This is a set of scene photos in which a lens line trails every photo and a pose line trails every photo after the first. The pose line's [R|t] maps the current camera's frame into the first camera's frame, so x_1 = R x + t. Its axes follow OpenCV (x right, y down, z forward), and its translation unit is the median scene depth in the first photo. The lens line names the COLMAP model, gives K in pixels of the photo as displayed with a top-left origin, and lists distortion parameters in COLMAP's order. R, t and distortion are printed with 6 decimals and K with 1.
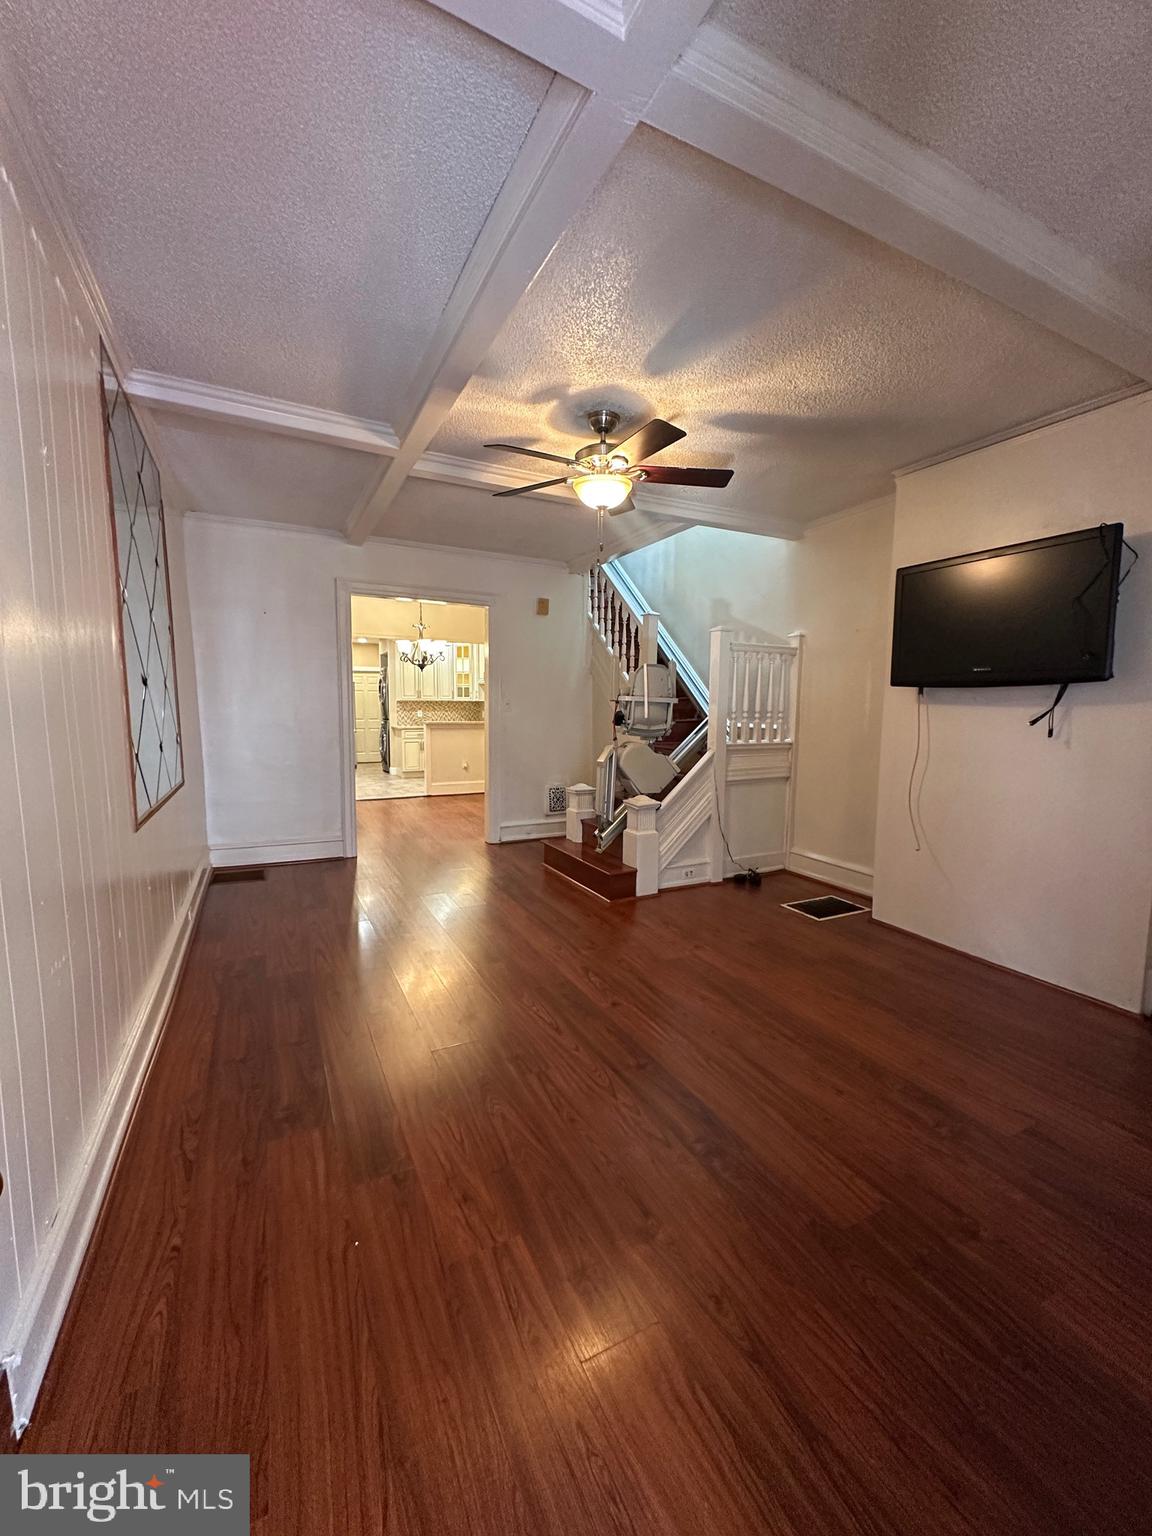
lens RADIAL K [[606.5, 0, 571.0], [0, 606.5, 764.9], [0, 0, 1]] dist [0.002576, -0.000317]
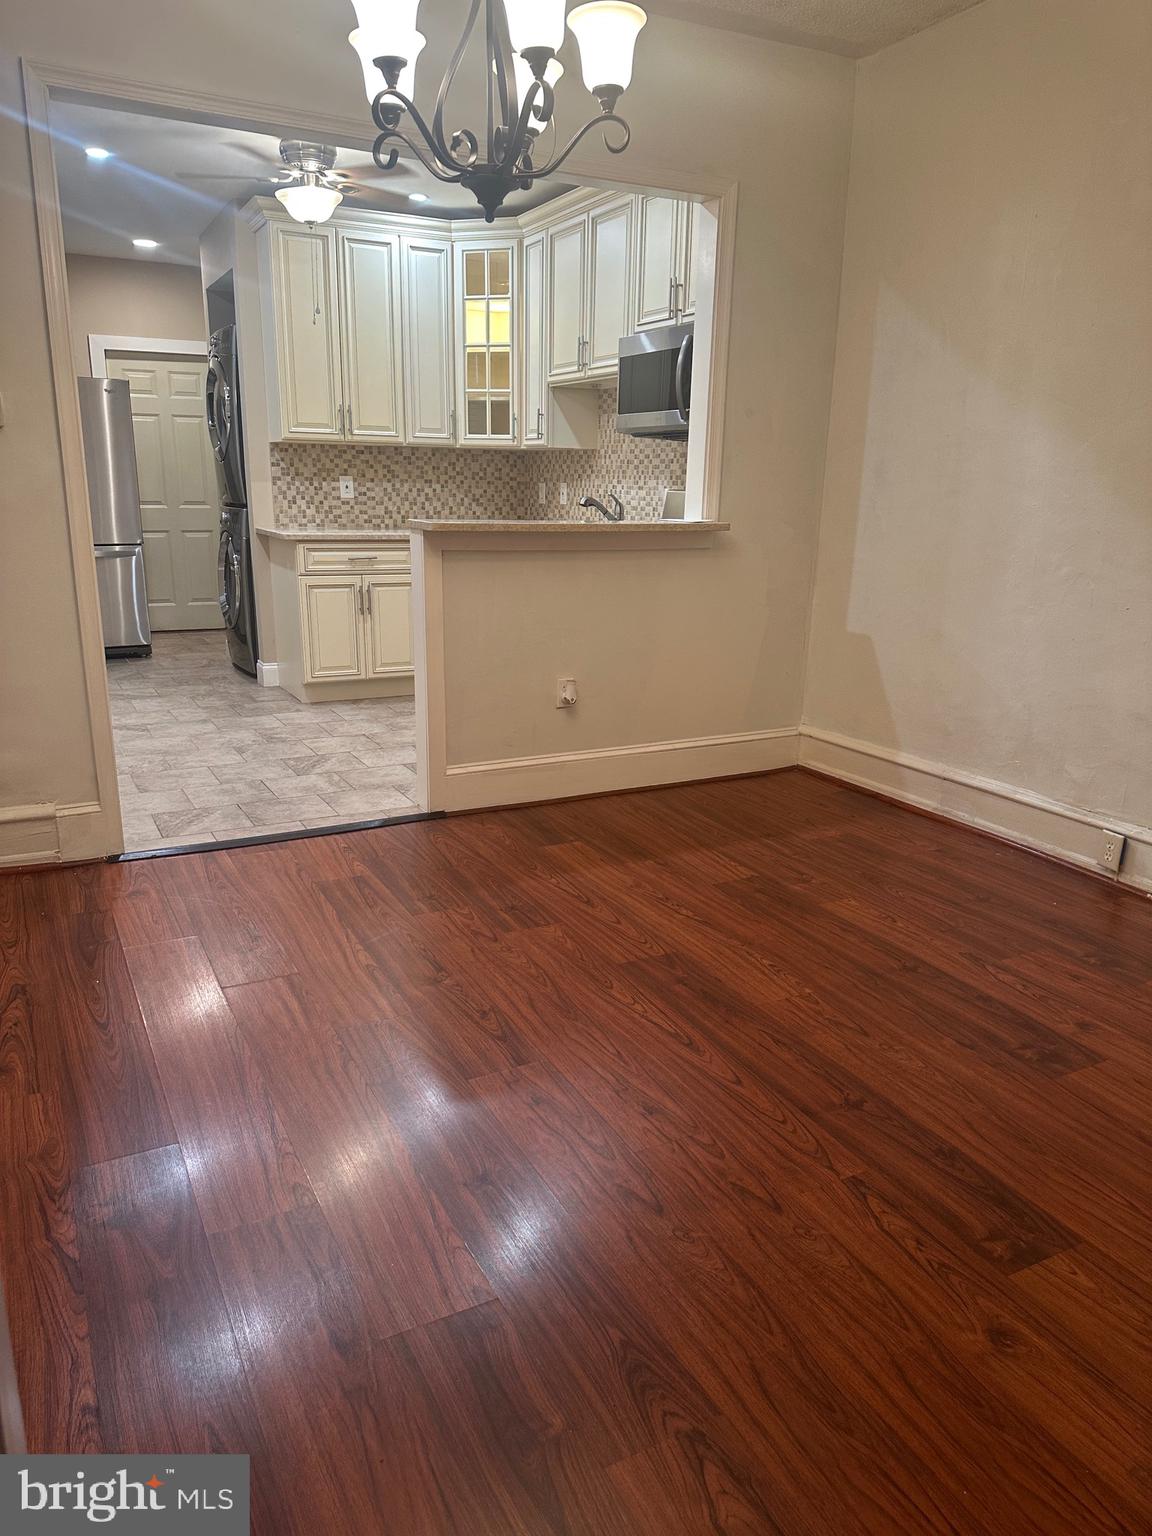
lens RADIAL K [[1079.9, 0, 577.9], [0, 1079.9, 784.4], [0, 0, 1]] dist [0.048500, -0.037967]
pose [[0.999754, 0.005682, 0.021454, -0.143829], [-0.009399, 0.984103, 0.177350, -0.035350], [-0.020105, -0.177508, 0.983914, 0.429510]]
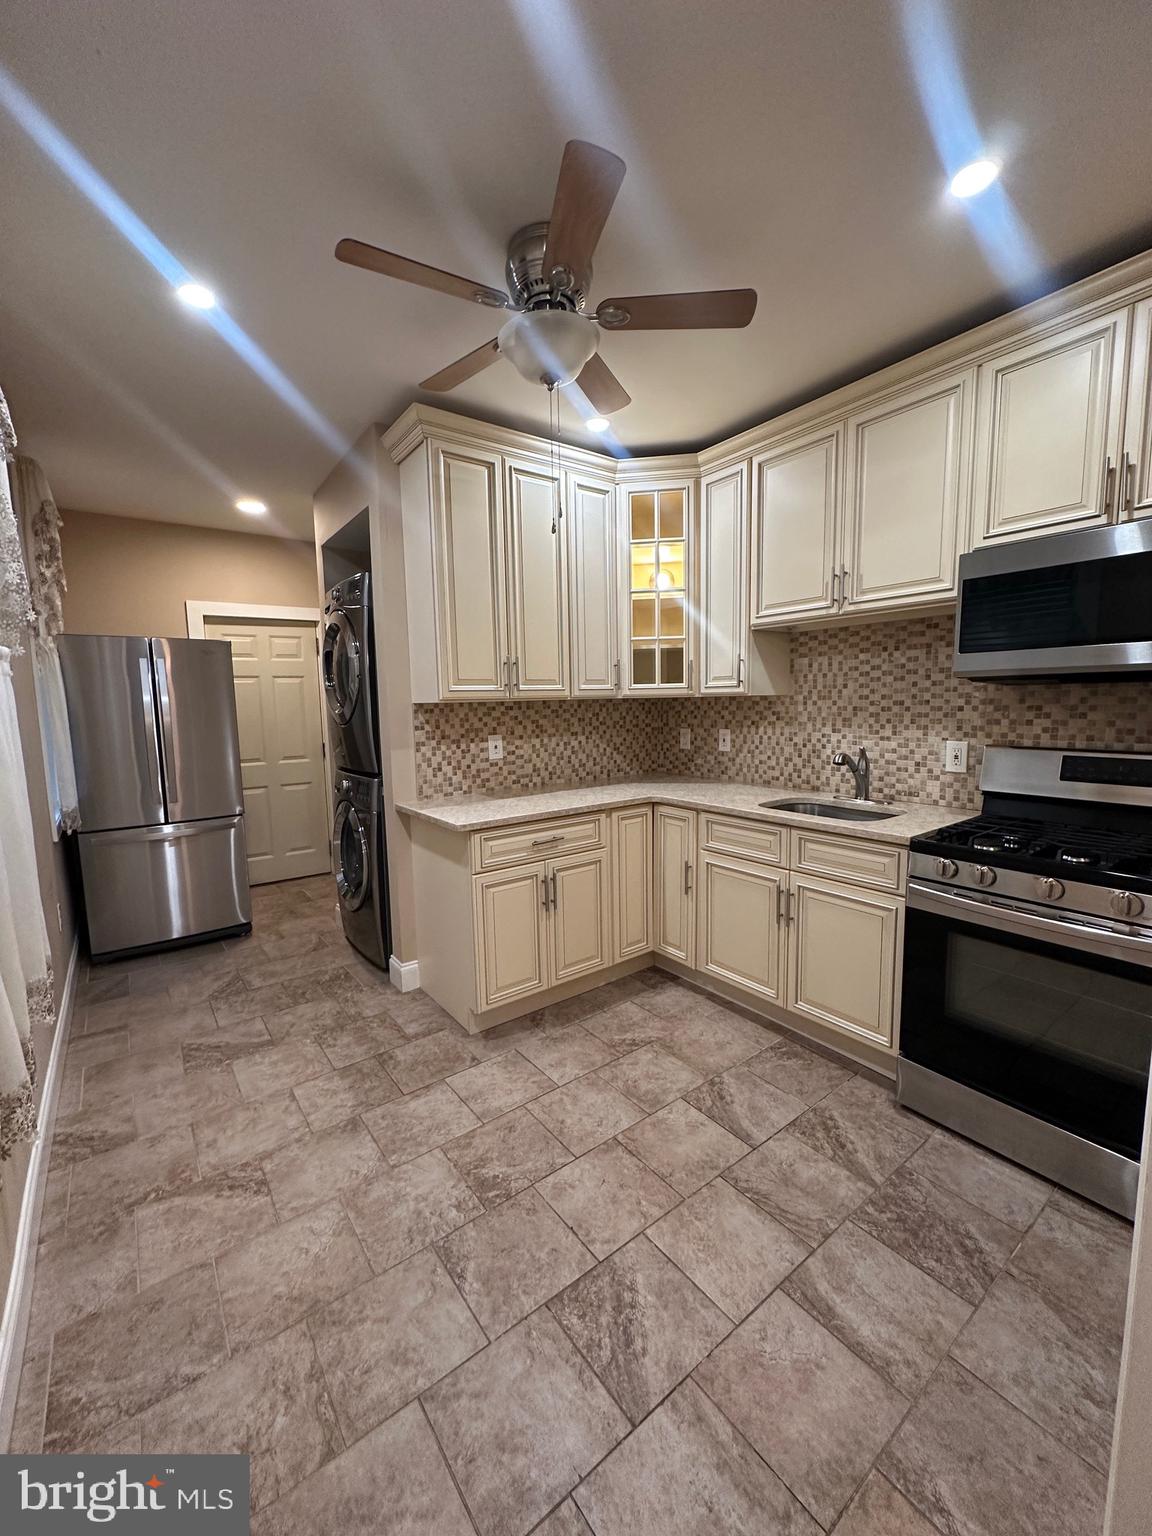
lens RADIAL K [[606.5, 0, 585.7], [0, 606.5, 764.3], [0, 0, 1]] dist [0.002576, -0.000317]
pose [[0.982857, -0.047393, 0.178176, -0.262726], [0.045675, 0.998862, 0.013735, -0.080585], [-0.178624, -0.005362, 0.983903, 0.737414]]
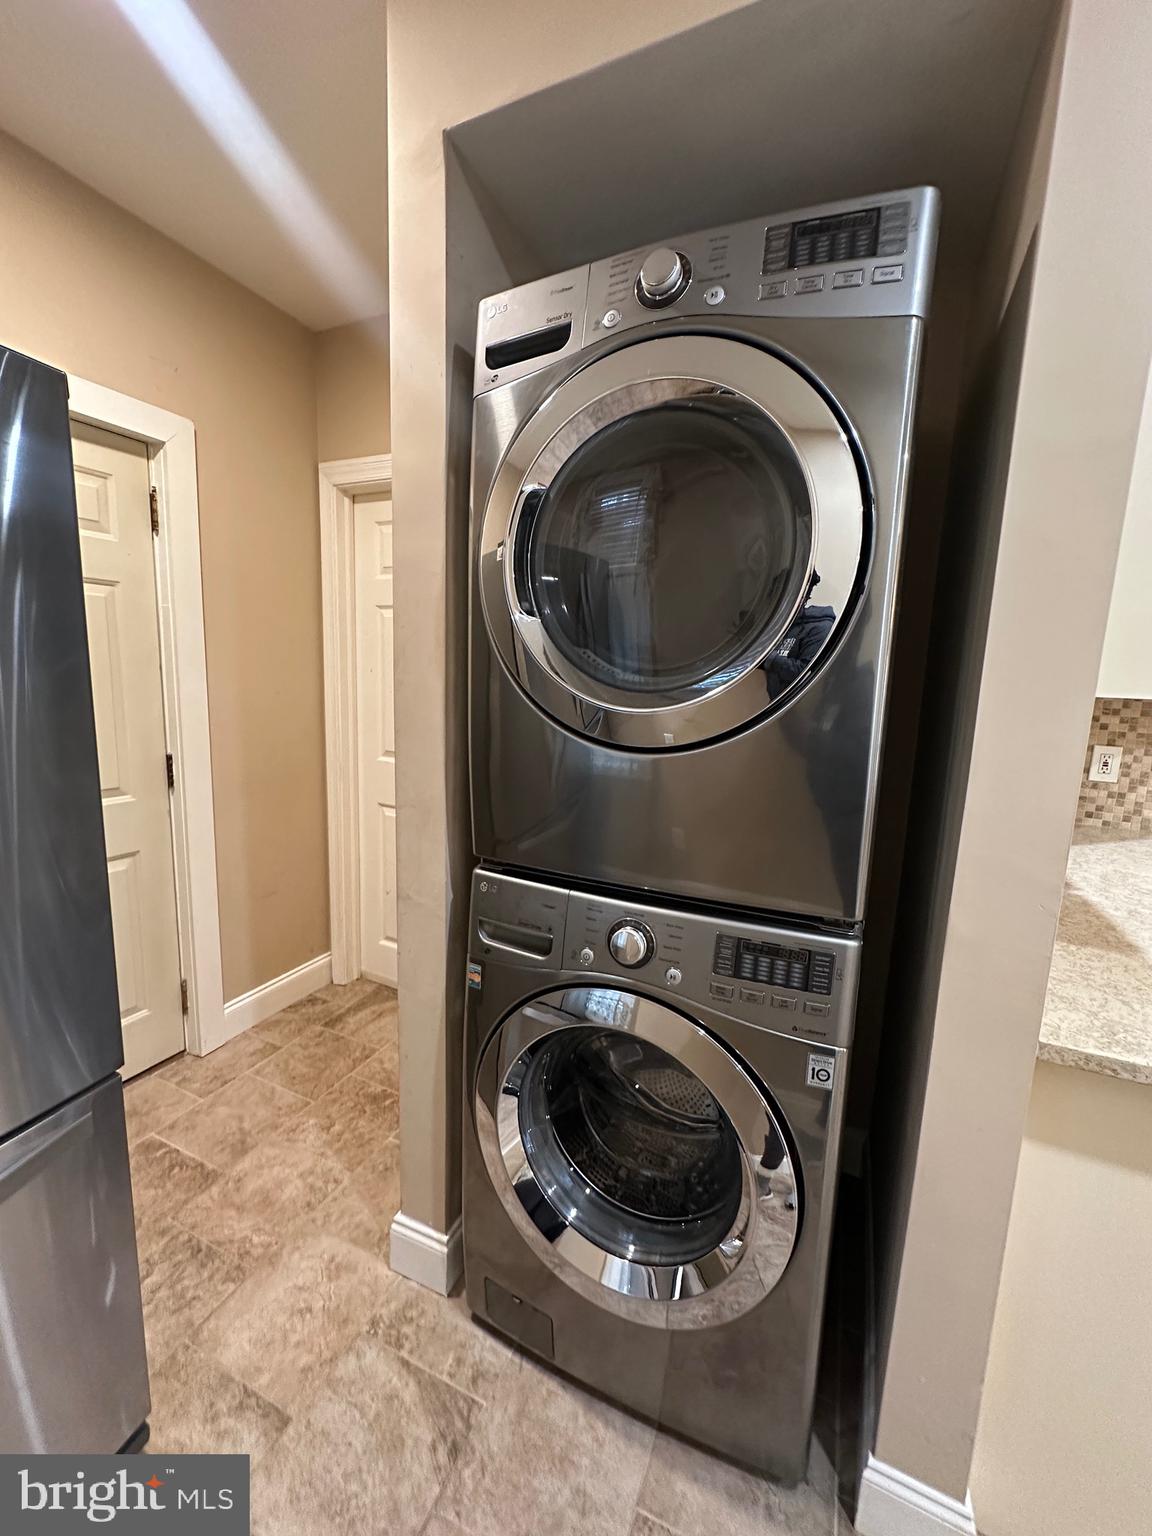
lens RADIAL K [[606.5, 0, 574.3], [0, 606.5, 763.4], [0, 0, 1]] dist [0.002576, -0.000317]
pose [[0.778878, -0.071566, 0.623079, -0.377248], [0.030146, 0.996592, 0.076782, -0.103321], [-0.626451, -0.041021, 0.778381, 0.964693]]
